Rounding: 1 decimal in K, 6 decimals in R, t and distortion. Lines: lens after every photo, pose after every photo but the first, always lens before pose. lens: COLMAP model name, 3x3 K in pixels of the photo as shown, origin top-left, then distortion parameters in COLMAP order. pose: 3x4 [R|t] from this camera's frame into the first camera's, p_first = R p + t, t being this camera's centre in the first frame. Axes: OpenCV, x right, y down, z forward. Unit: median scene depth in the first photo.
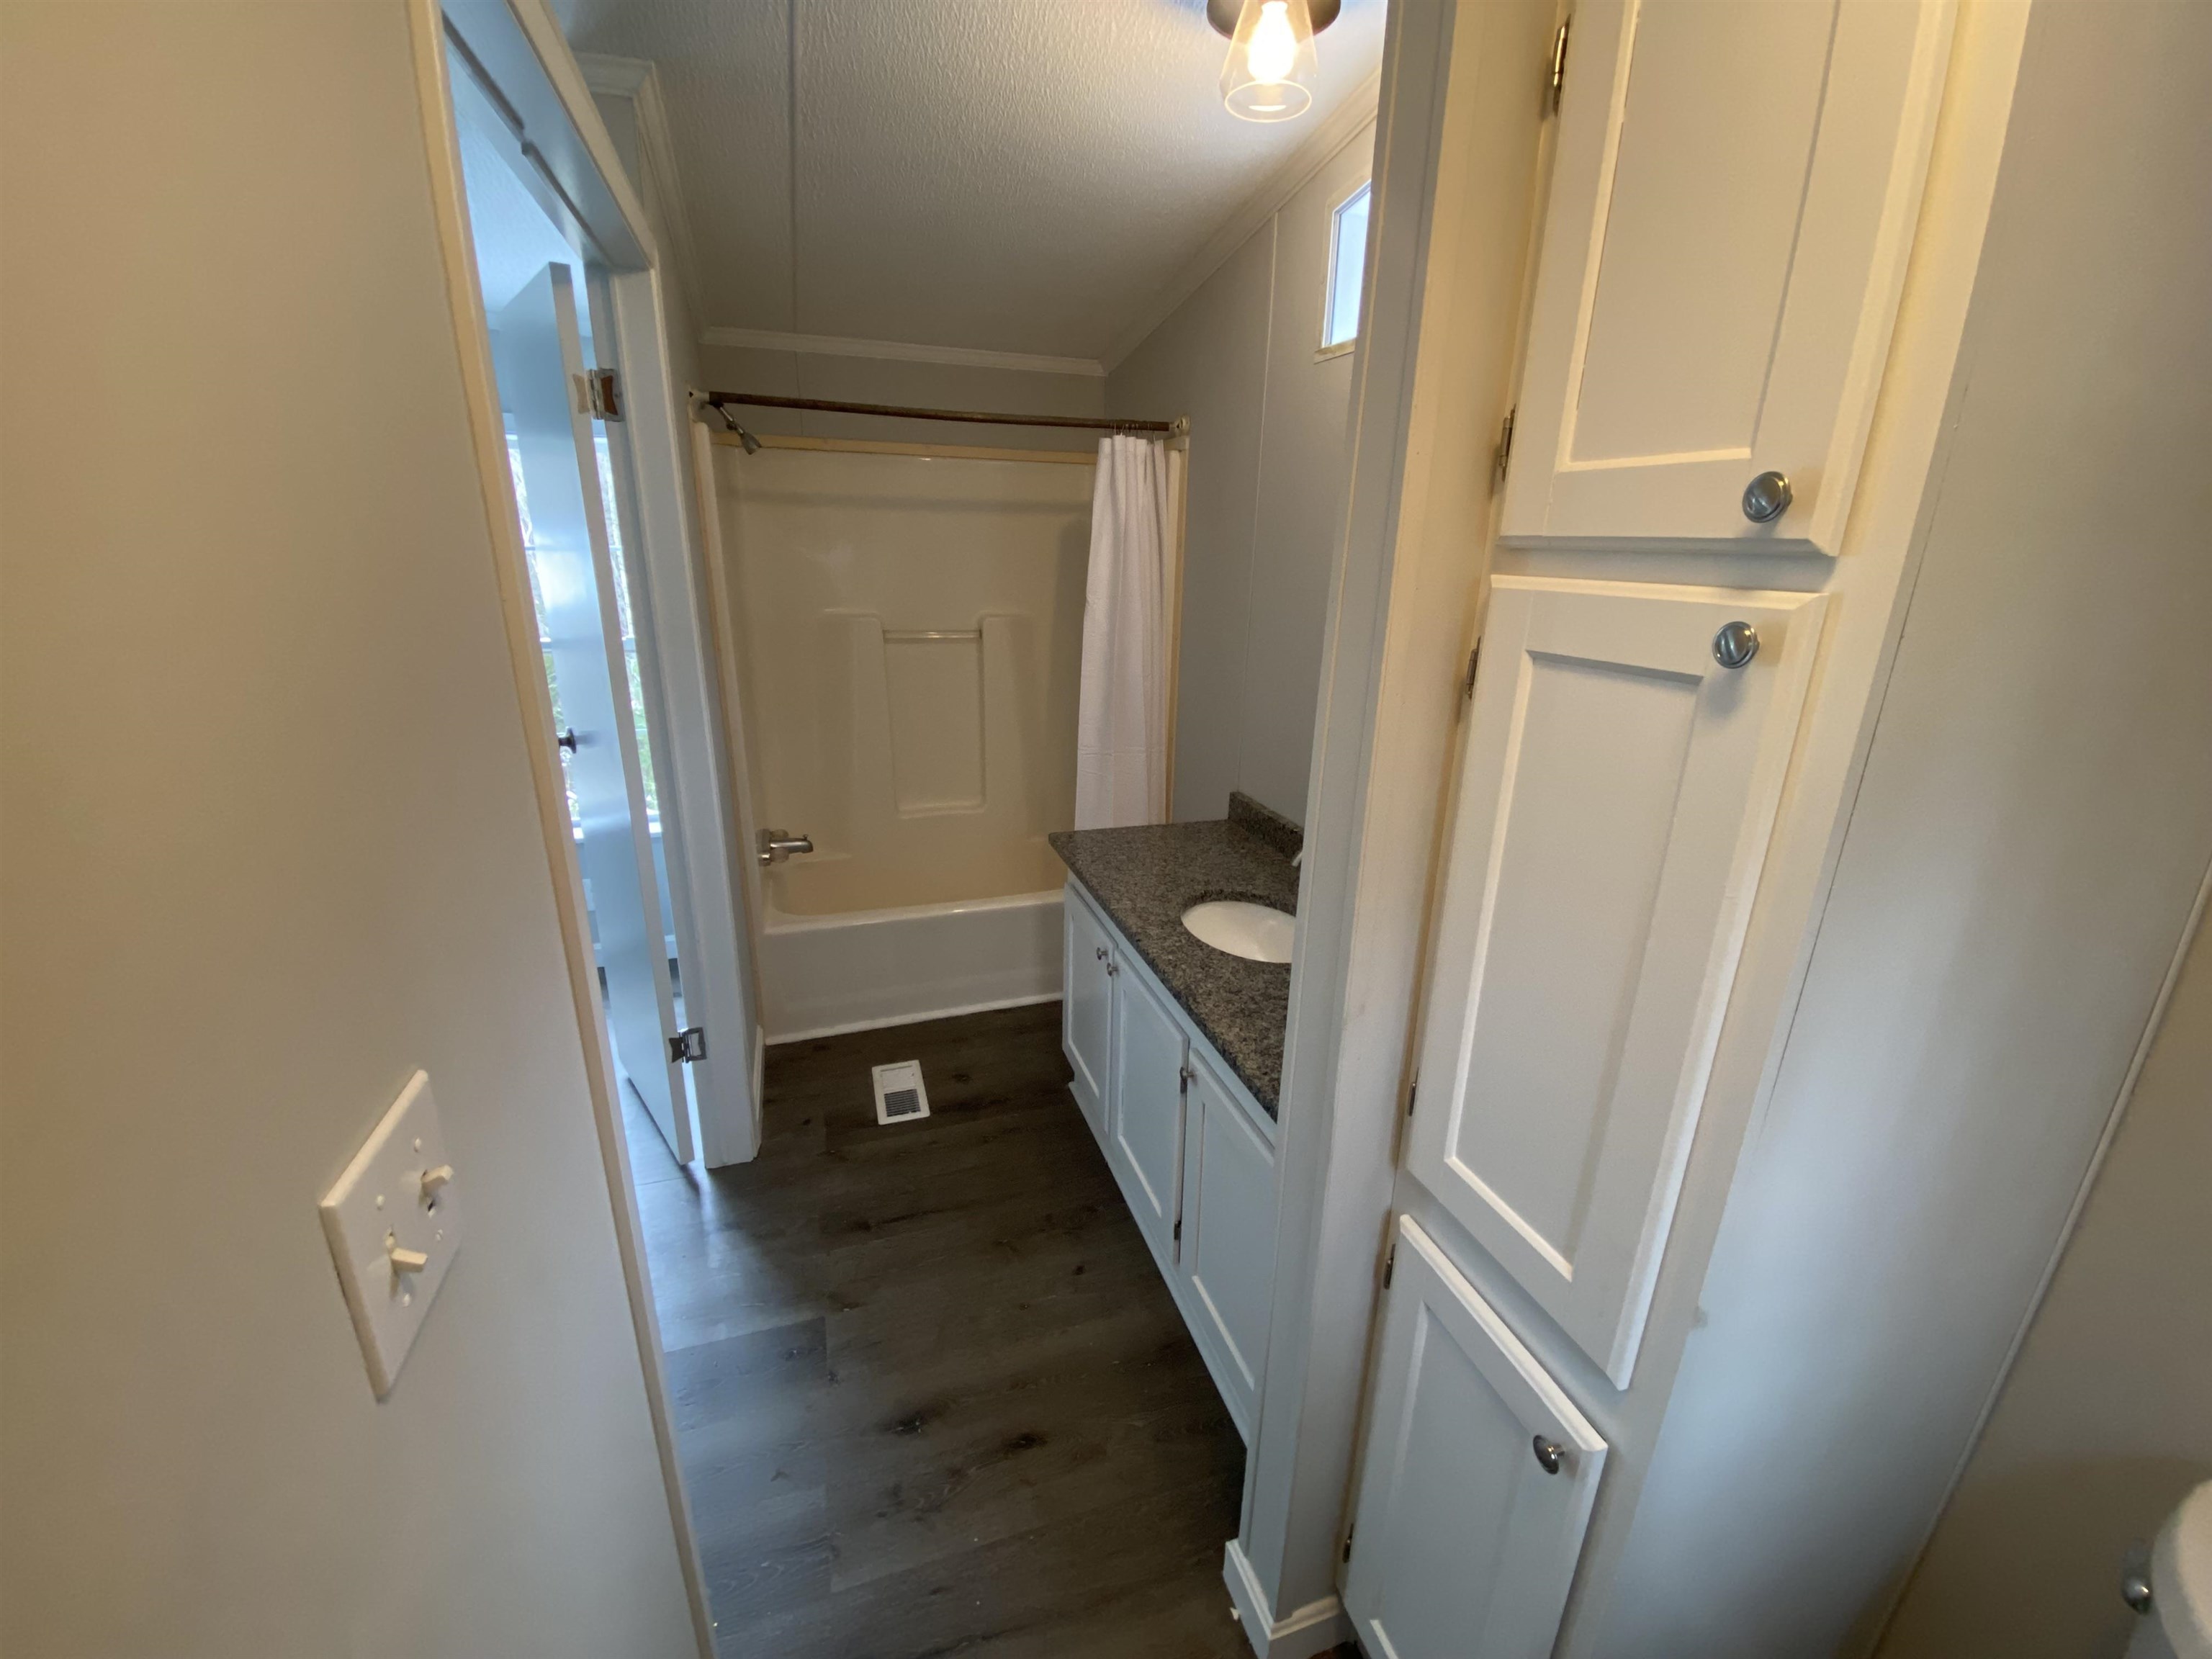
lens RADIAL K [[883.9, 0, 1106.0], [0, 883.9, 829.5], [0, 0, 1]] dist [0.012757, -0.018116]
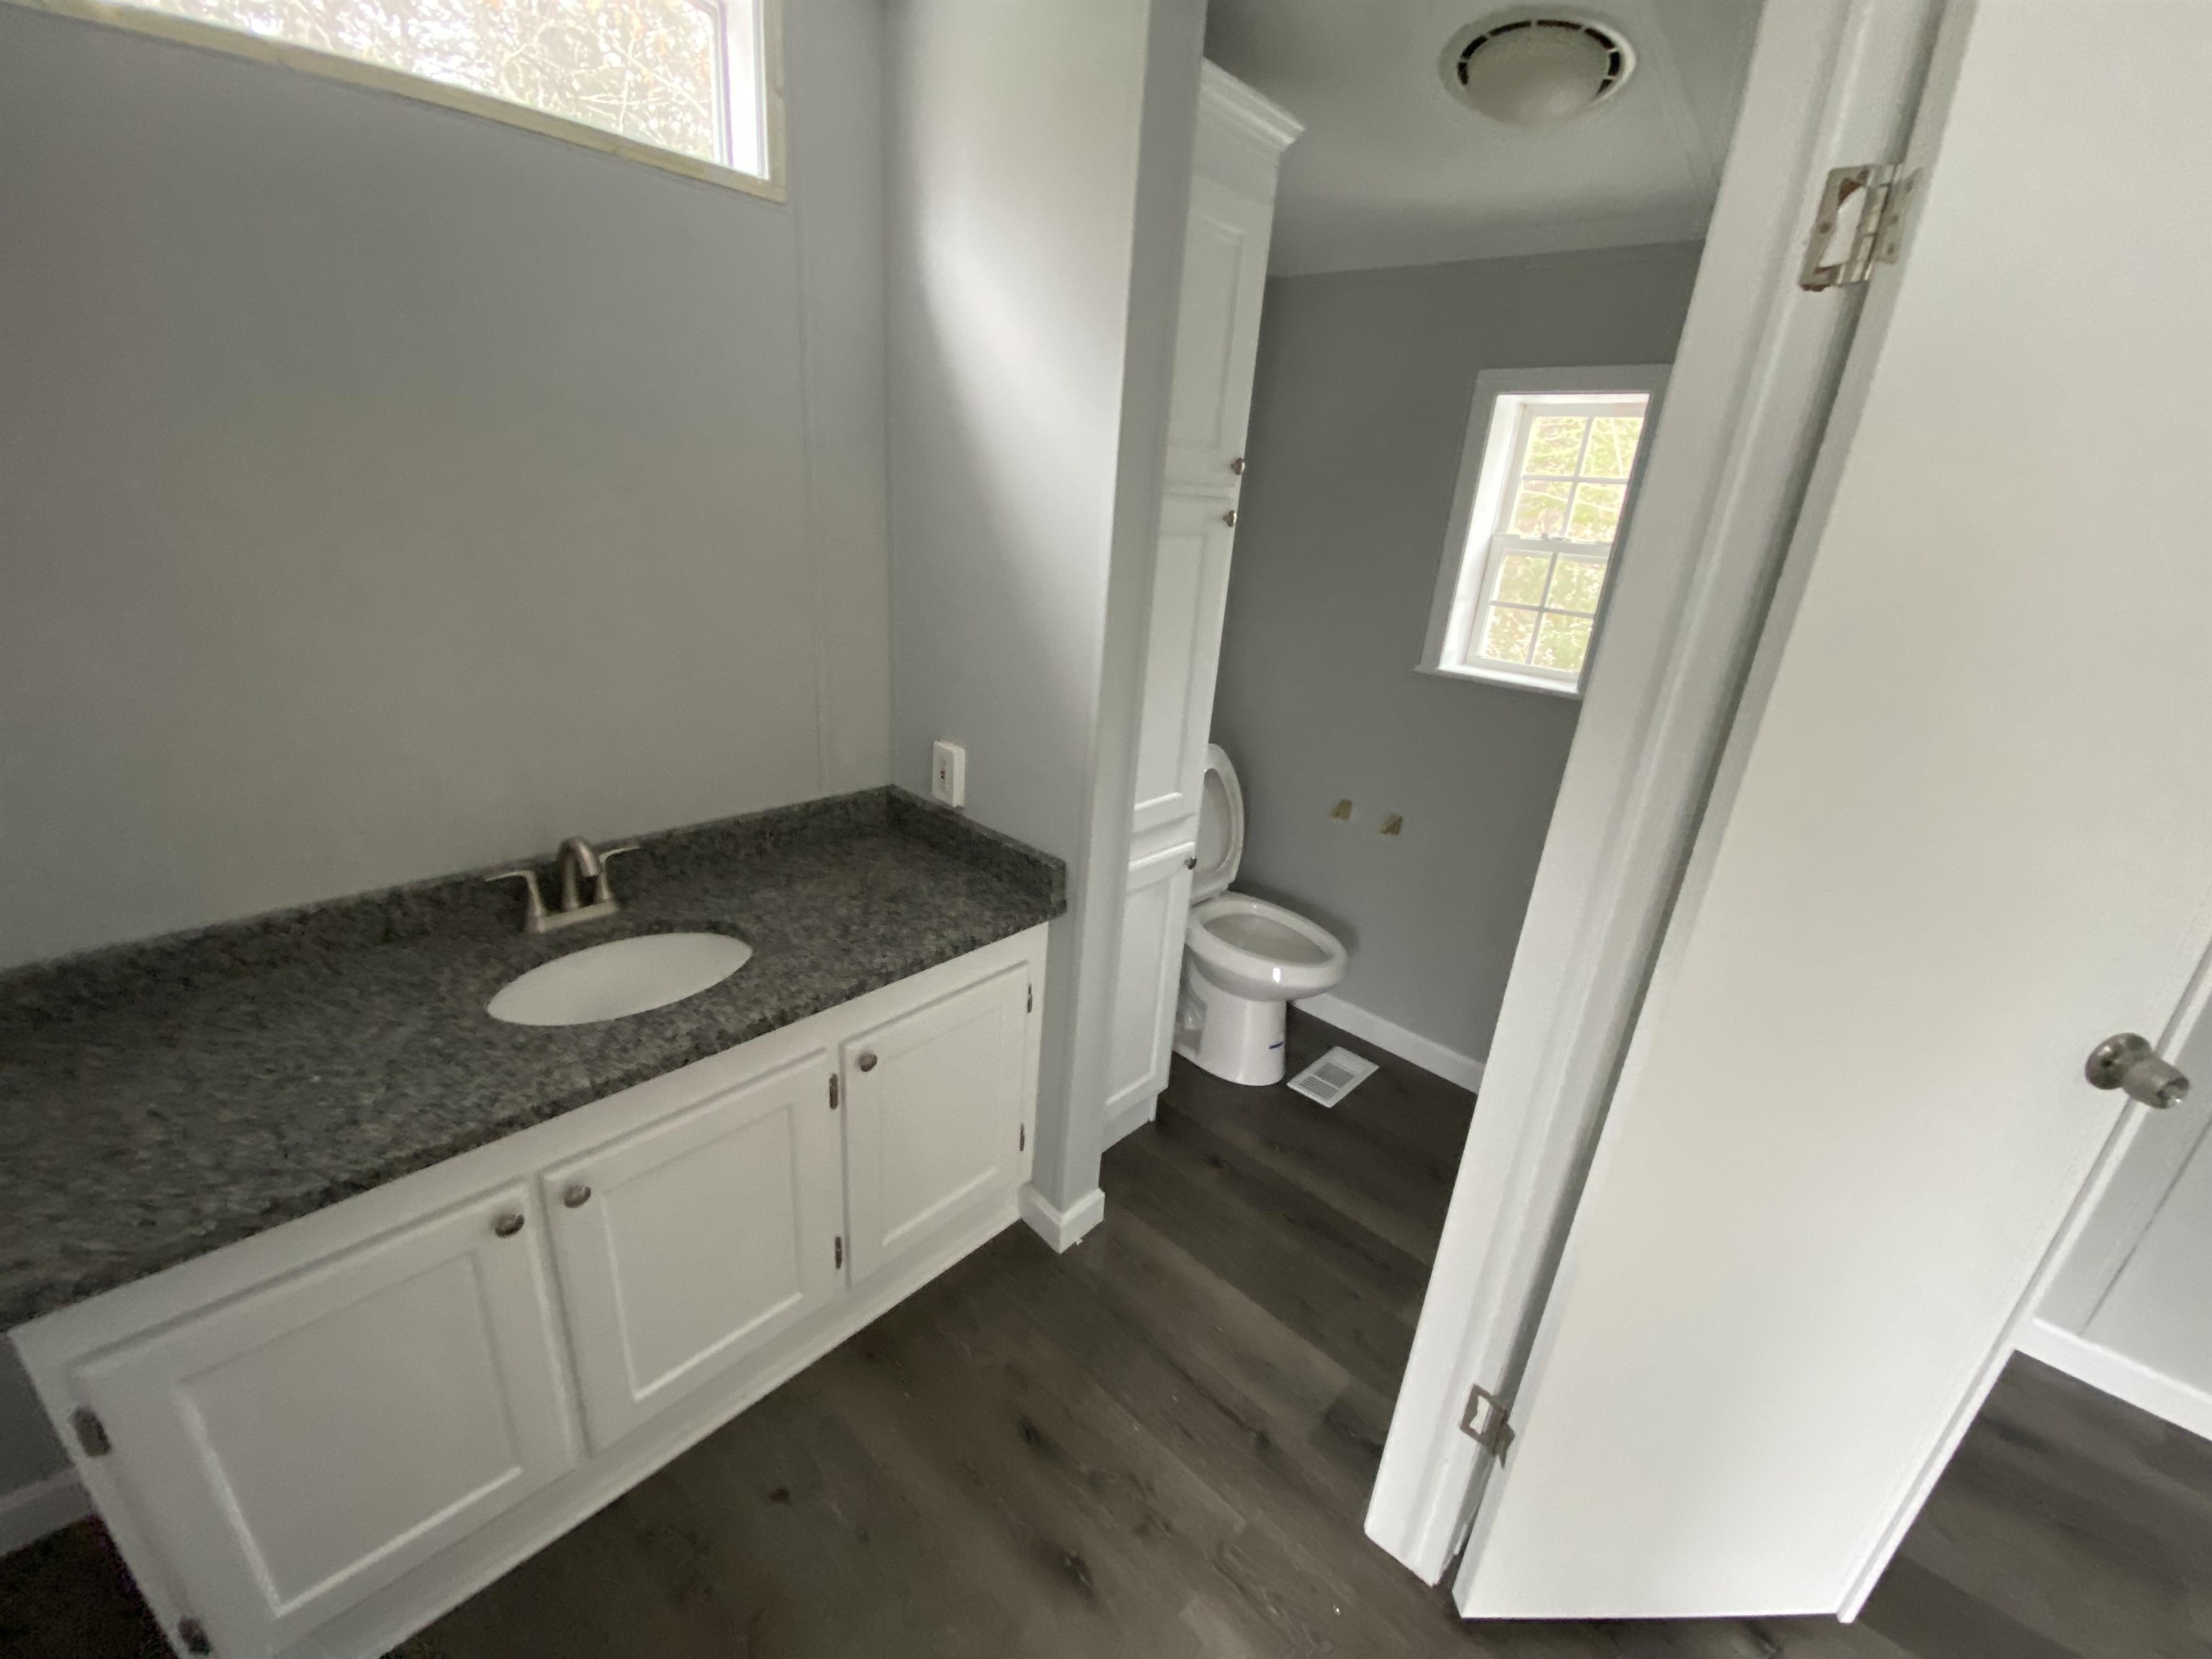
lens RADIAL K [[883.9, 0, 1106.0], [0, 883.9, 829.5], [0, 0, 1]] dist [0.012757, -0.018116]
pose [[-0.465094, -0.380005, 0.799552, -0.626650], [0.192713, 0.838061, 0.510407, -0.318228], [-0.864031, 0.391471, -0.316545, 0.954735]]
